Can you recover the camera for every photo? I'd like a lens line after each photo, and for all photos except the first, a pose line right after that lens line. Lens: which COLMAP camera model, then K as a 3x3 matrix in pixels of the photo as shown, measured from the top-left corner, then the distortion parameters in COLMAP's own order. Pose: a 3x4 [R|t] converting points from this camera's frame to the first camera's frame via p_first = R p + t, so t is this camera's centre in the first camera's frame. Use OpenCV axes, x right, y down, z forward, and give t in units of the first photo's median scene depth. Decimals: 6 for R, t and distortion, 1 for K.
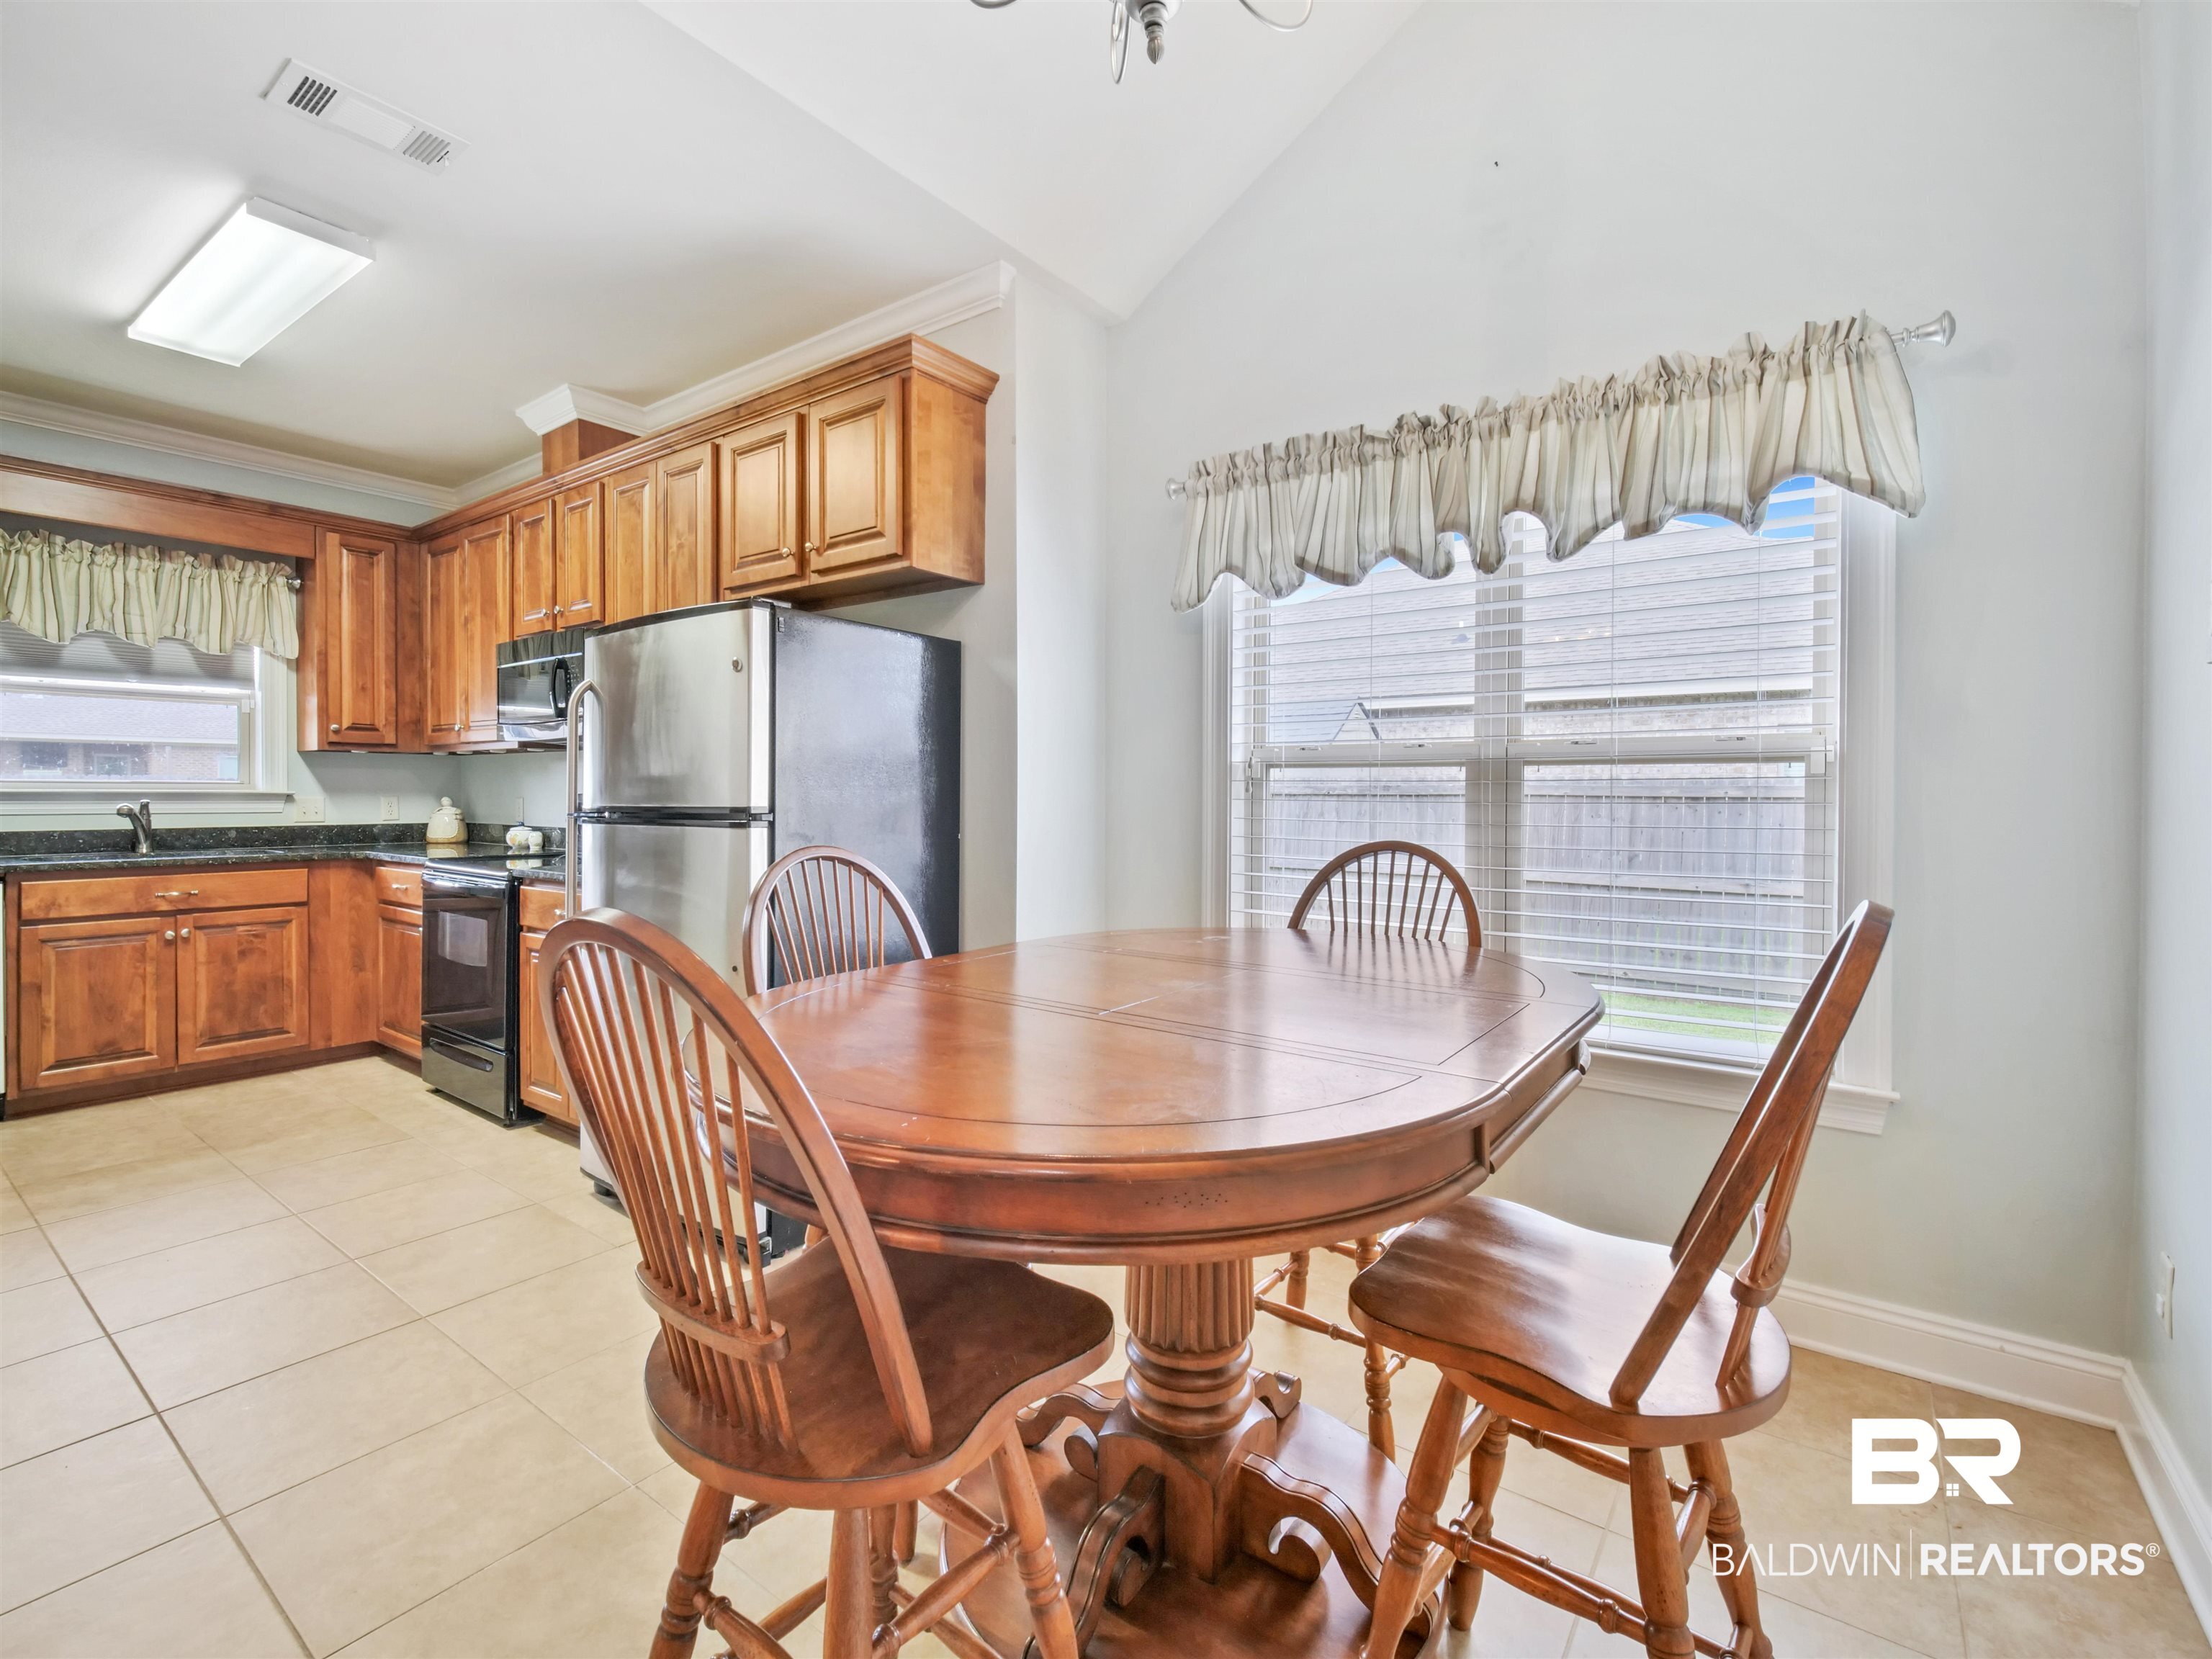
lens RADIAL K [[995.7, 0, 1091.1], [0, 995.7, 806.8], [0, 0, 1]] dist [-0.012614, 0.000035]
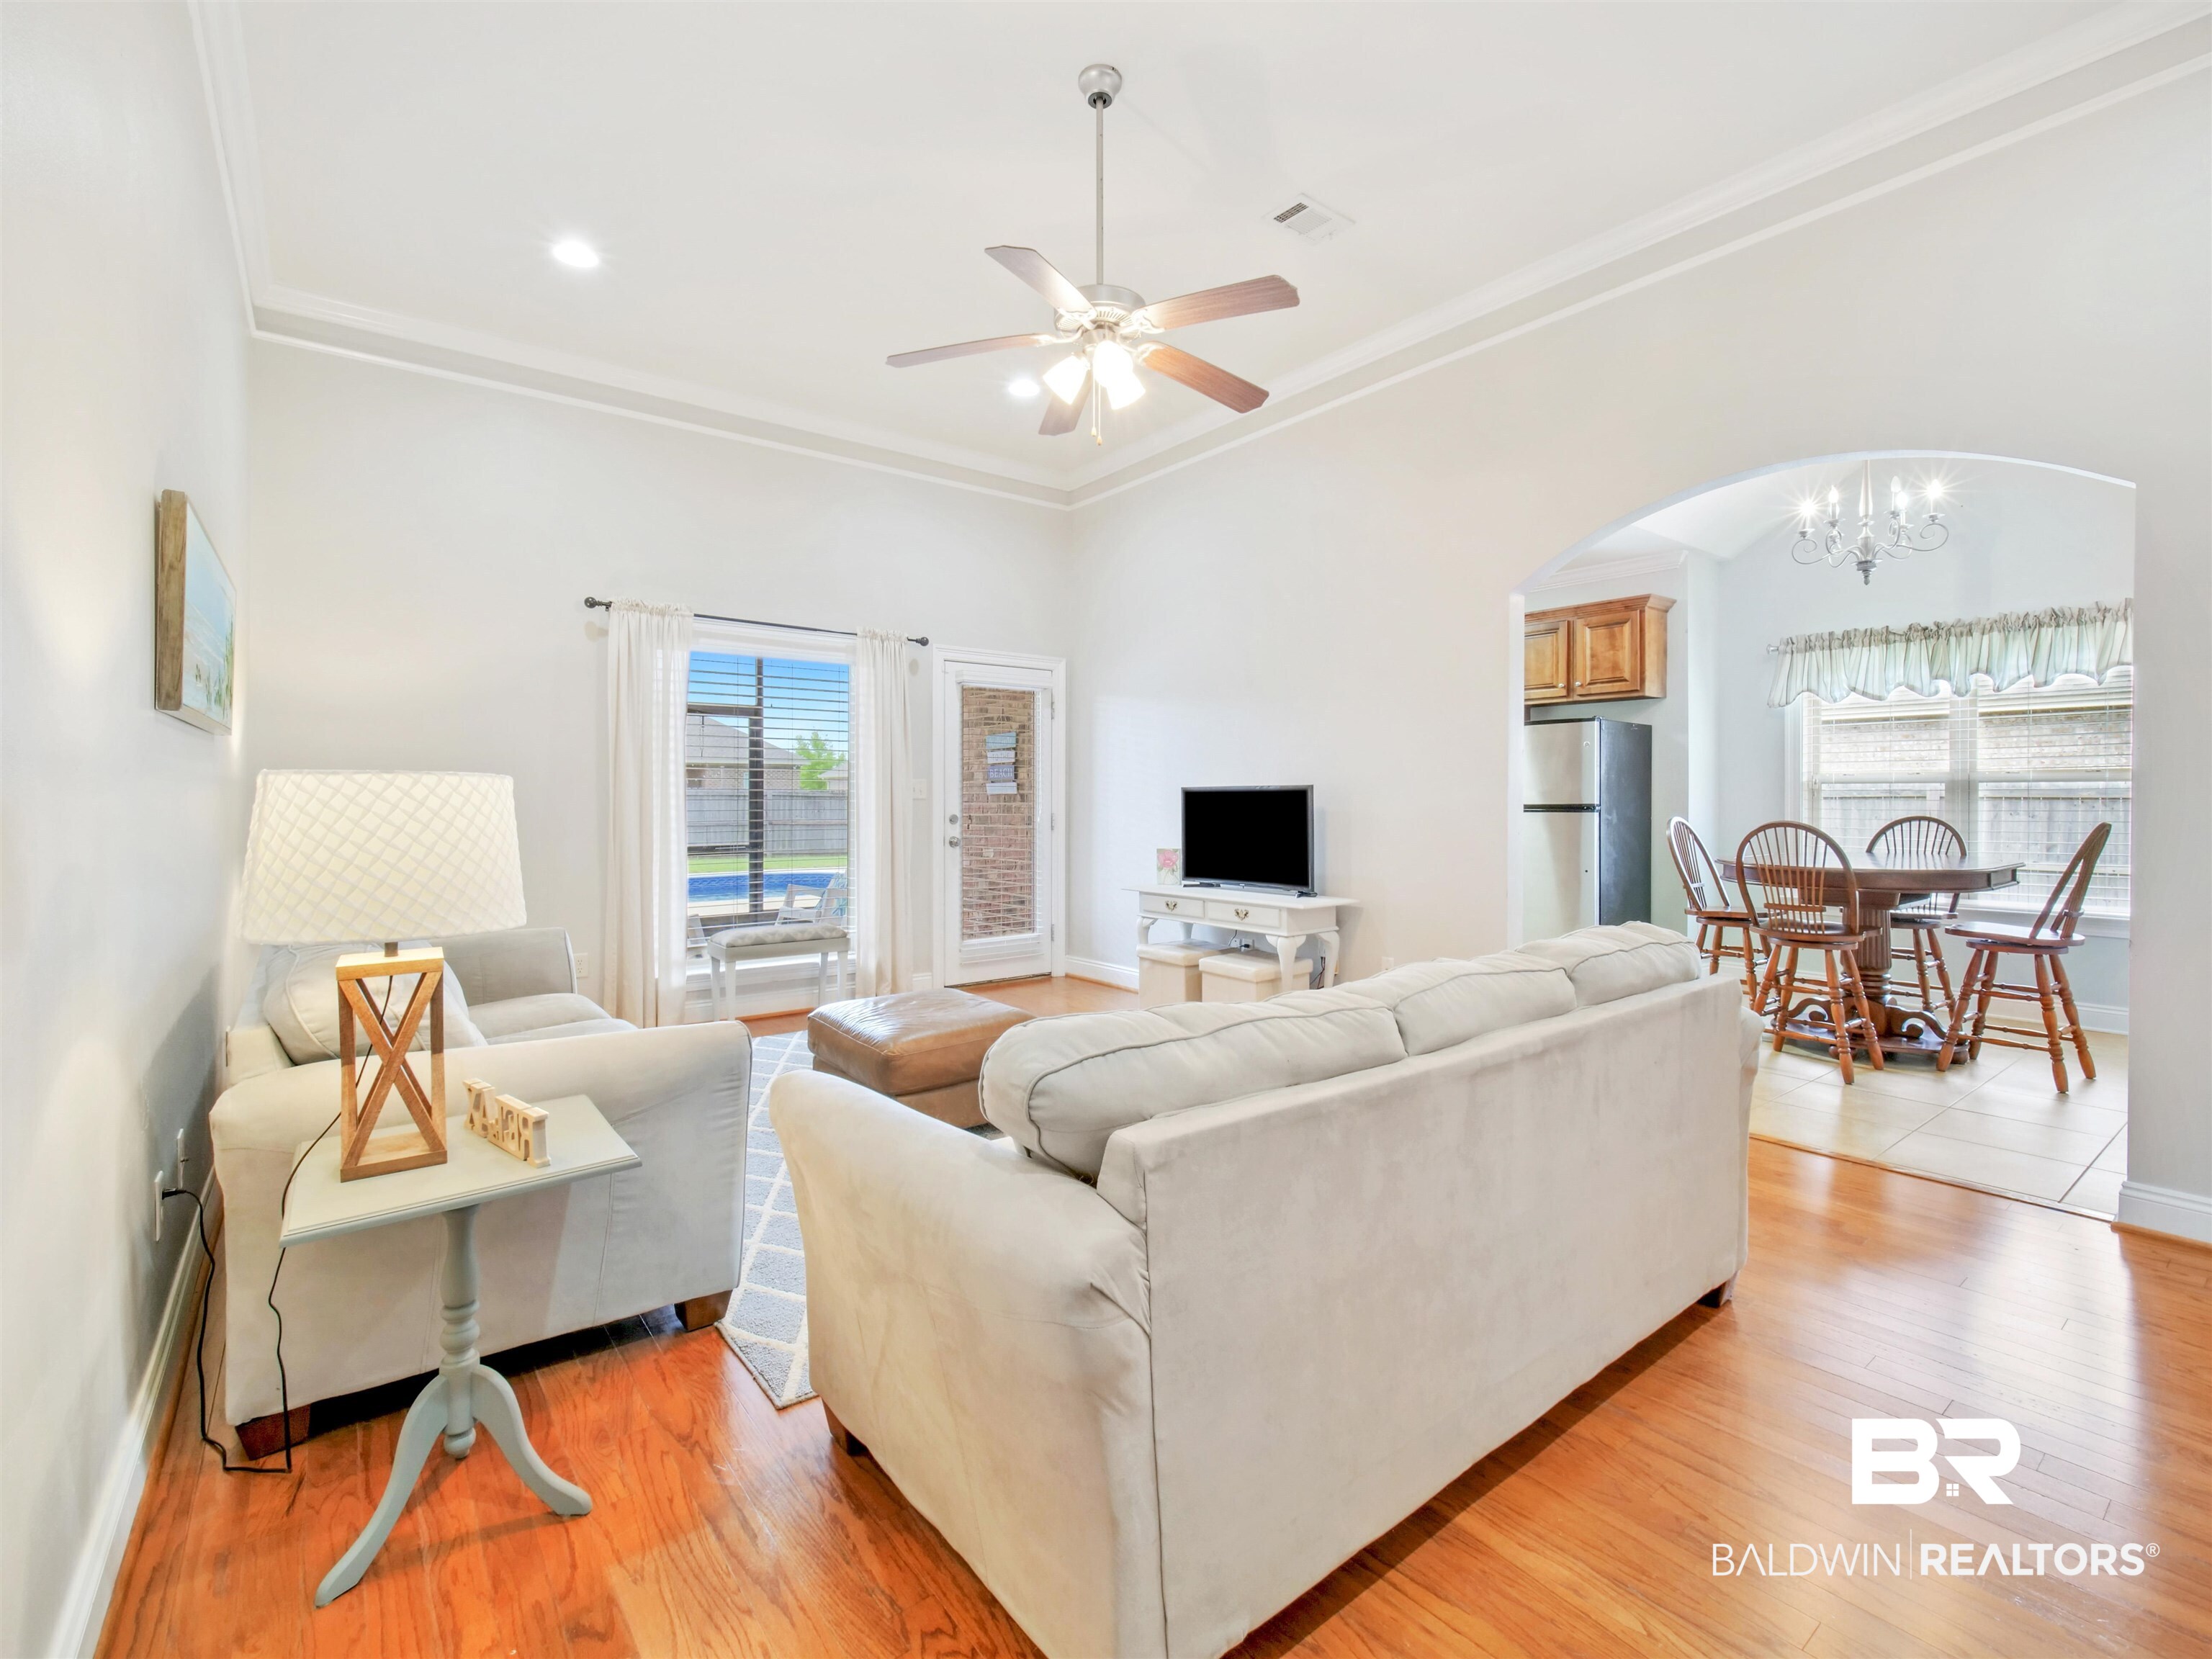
lens RADIAL K [[994.0, 0, 1111.6], [0, 994.0, 804.0], [0, 0, 1]] dist [-0.002318, -0.000073]
pose [[0.965102, -0.003314, -0.261855, -0.519453], [0.001821, 0.999981, -0.005943, 0.008366], [0.261869, 0.005259, 0.965089, -0.999131]]
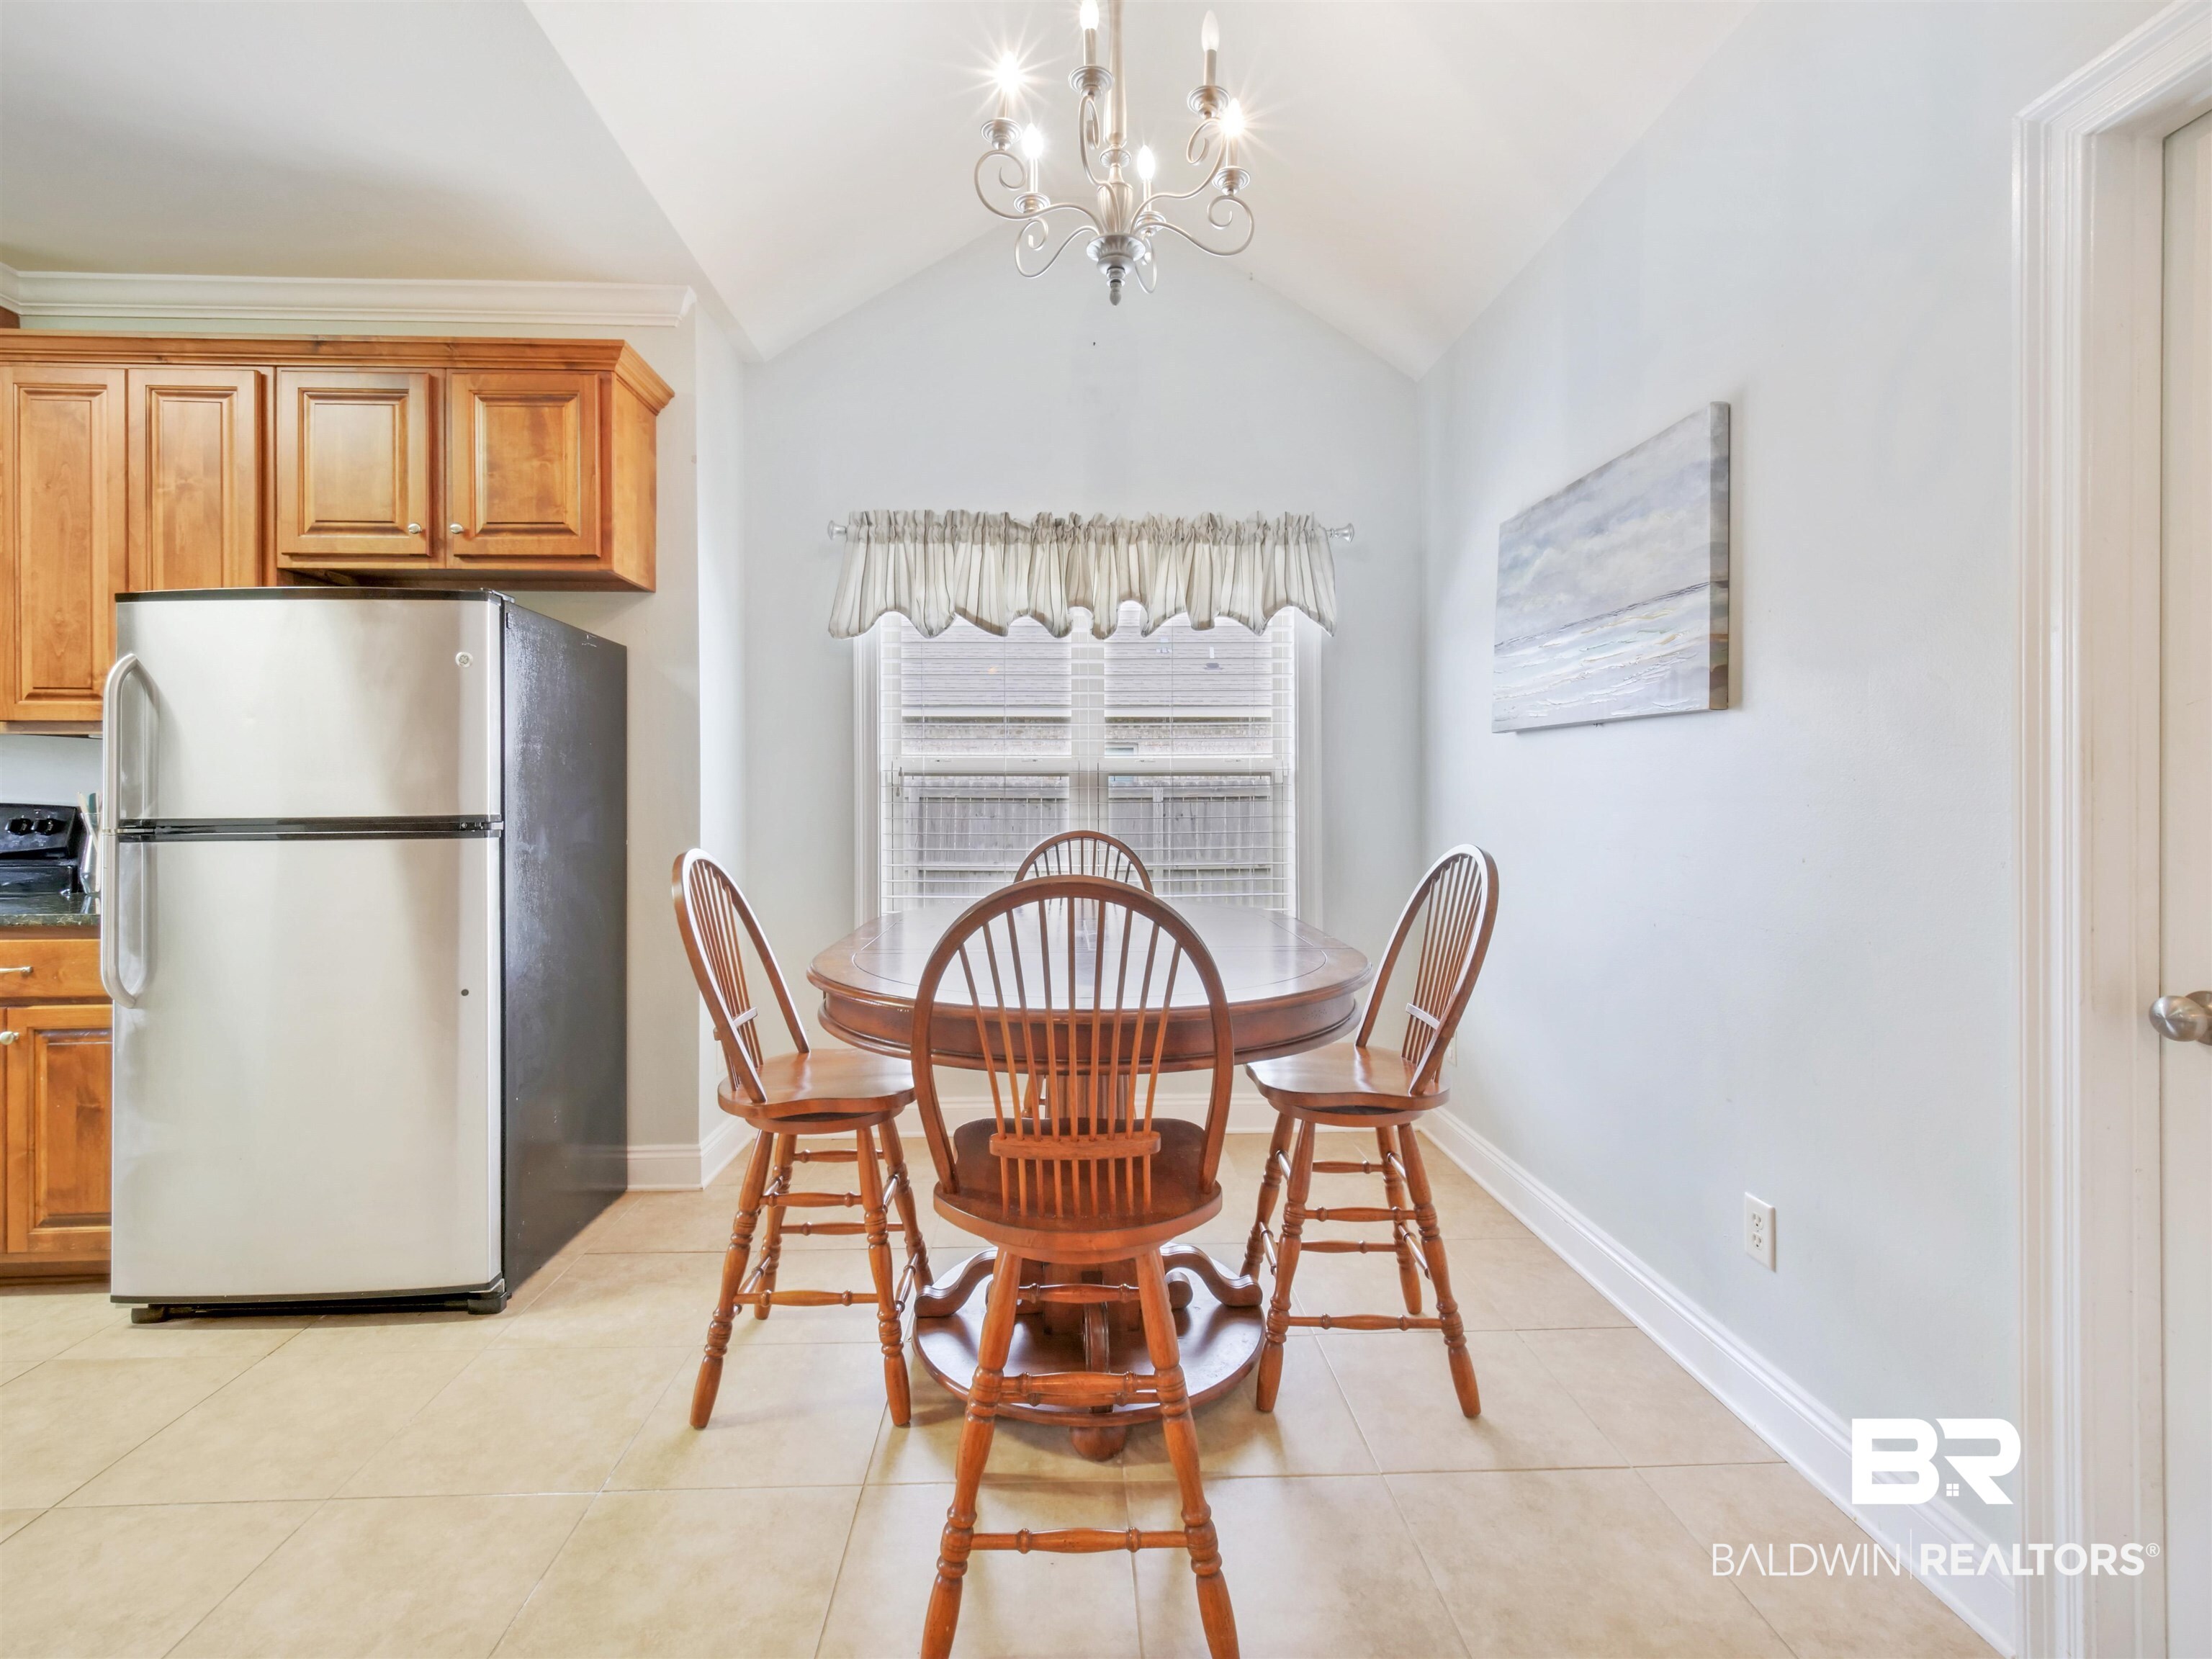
lens RADIAL K [[978.0, 0, 1077.4], [0, 978.0, 801.6], [0, 0, 1]] dist [0.001153, 0.000574]
pose [[0.784935, -0.008373, 0.619522, -0.294815], [0.013322, 0.999906, -0.003365, -0.000987], [-0.619435, 0.010895, 0.784972, -0.036657]]
